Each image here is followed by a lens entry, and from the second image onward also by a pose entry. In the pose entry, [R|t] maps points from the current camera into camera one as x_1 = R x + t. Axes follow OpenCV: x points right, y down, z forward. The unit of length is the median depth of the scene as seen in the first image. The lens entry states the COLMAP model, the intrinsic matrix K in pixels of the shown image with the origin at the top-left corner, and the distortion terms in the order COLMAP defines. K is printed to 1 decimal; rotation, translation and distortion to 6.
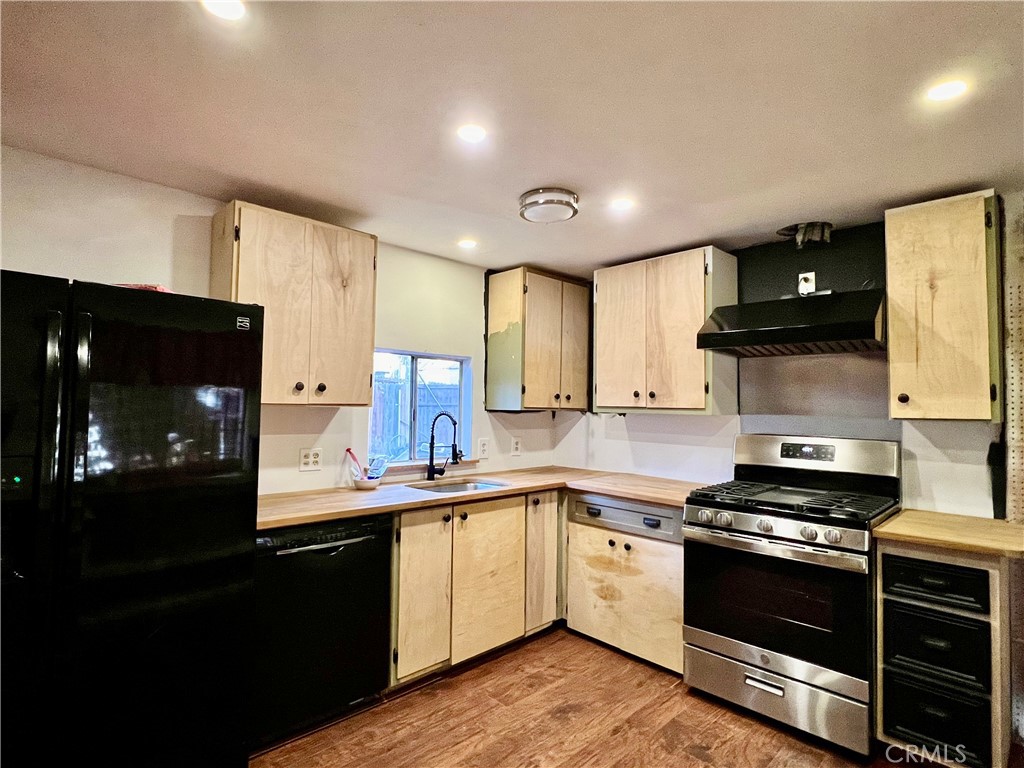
lens RADIAL K [[539.2, 0, 512.0], [0, 539.2, 384.0], [0, 0, 1]] dist [-0.001619, 0.000399]
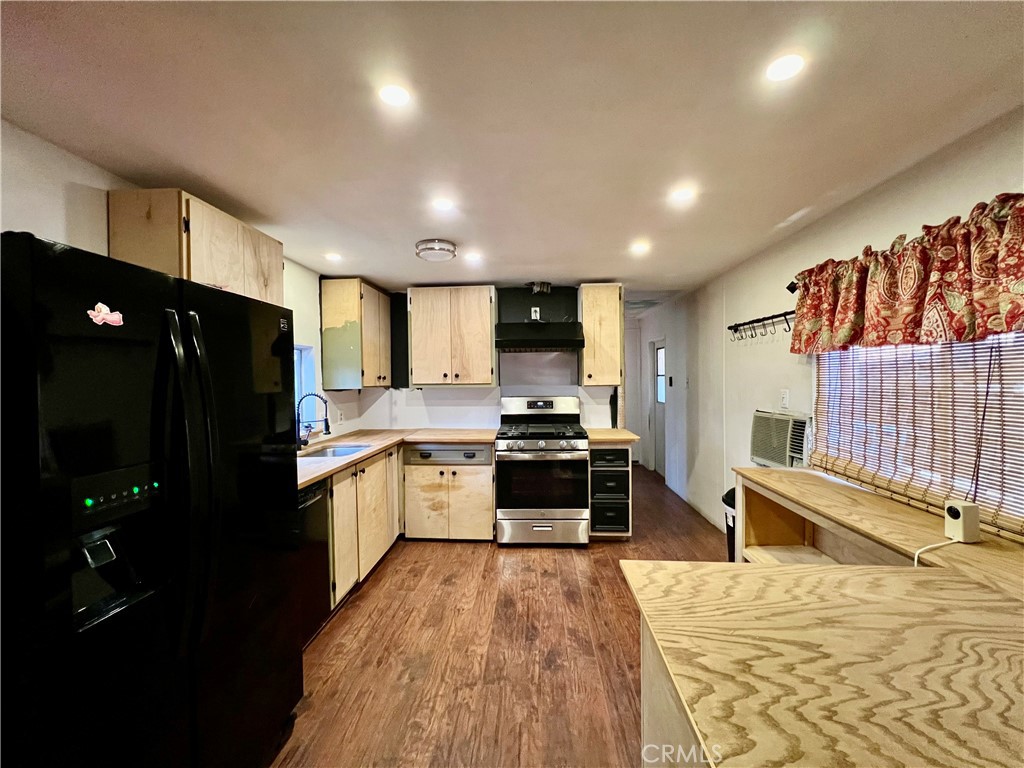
lens RADIAL K [[411.6, 0, 512.0], [0, 411.6, 384.0], [0, 0, 1]] dist [0.001342, 0.000001]
pose [[0.737359, -0.033720, 0.674659, -0.488496], [-0.003830, 0.998529, 0.054094, -0.023945], [-0.675490, -0.042471, 0.736145, 0.015571]]
